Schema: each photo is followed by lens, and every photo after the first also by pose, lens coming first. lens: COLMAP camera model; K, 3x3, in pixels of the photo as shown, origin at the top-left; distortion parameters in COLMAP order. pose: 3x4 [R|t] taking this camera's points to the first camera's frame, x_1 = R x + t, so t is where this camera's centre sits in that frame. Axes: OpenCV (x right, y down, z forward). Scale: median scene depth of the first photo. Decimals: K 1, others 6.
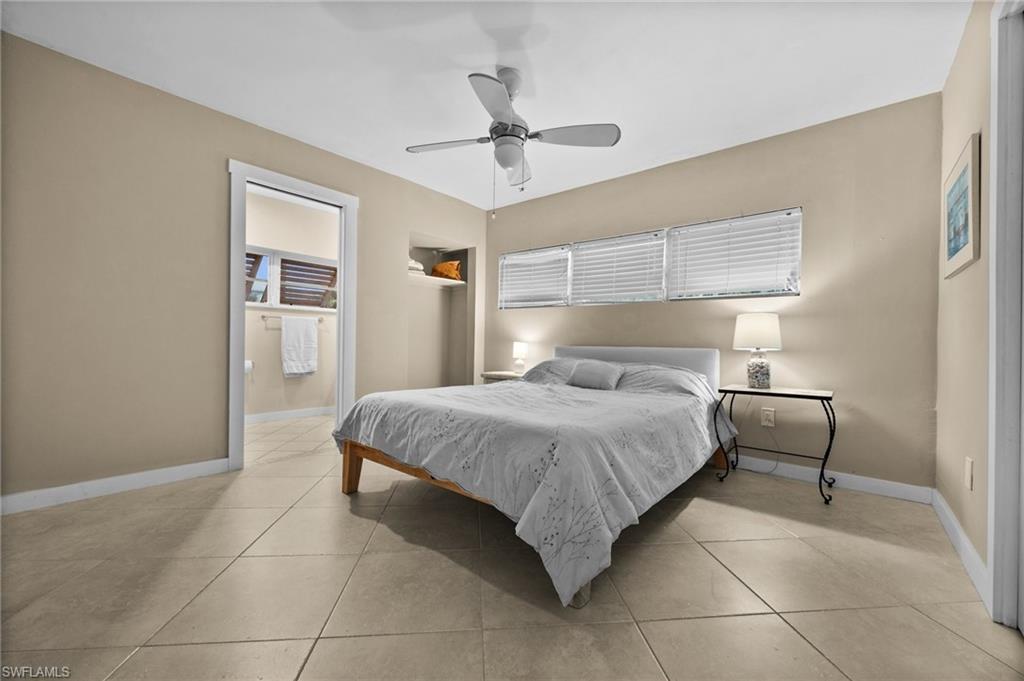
lens RADIAL K [[408.6, 0, 514.5], [0, 408.6, 339.1], [0, 0, 1]] dist [-0.001912, 0.000687]
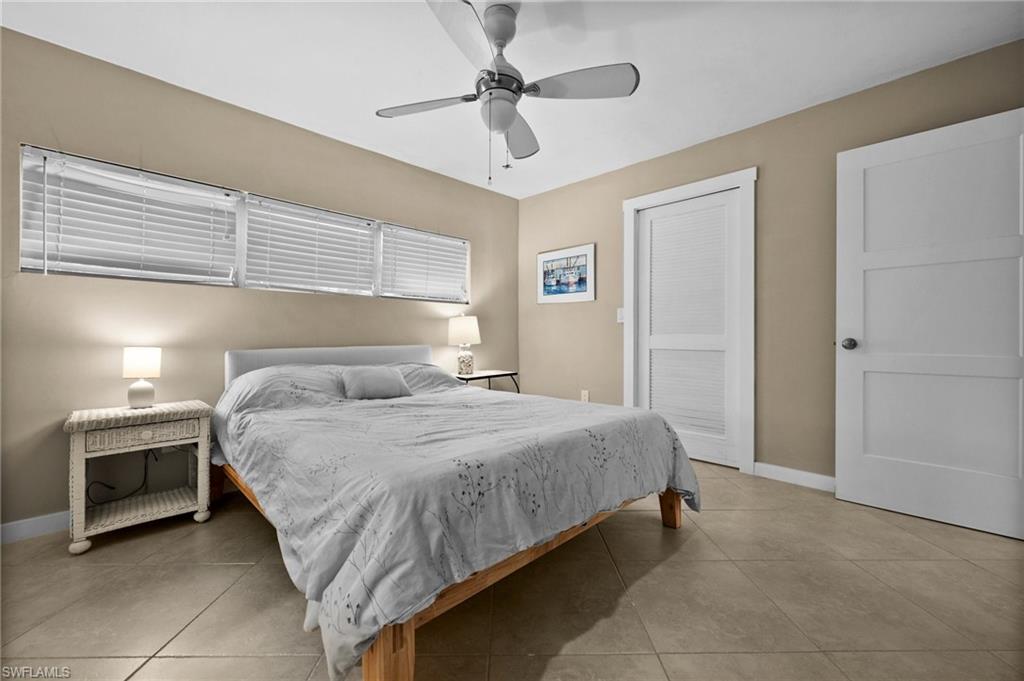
lens RADIAL K [[408.6, 0, 509.8], [0, 408.6, 337.8], [0, 0, 1]] dist [-0.001912, 0.000687]
pose [[0.091986, -0.019814, 0.995563, -0.540956], [0.000378, 0.999803, 0.019863, -0.016704], [-0.995760, -0.001450, 0.091975, 0.591317]]
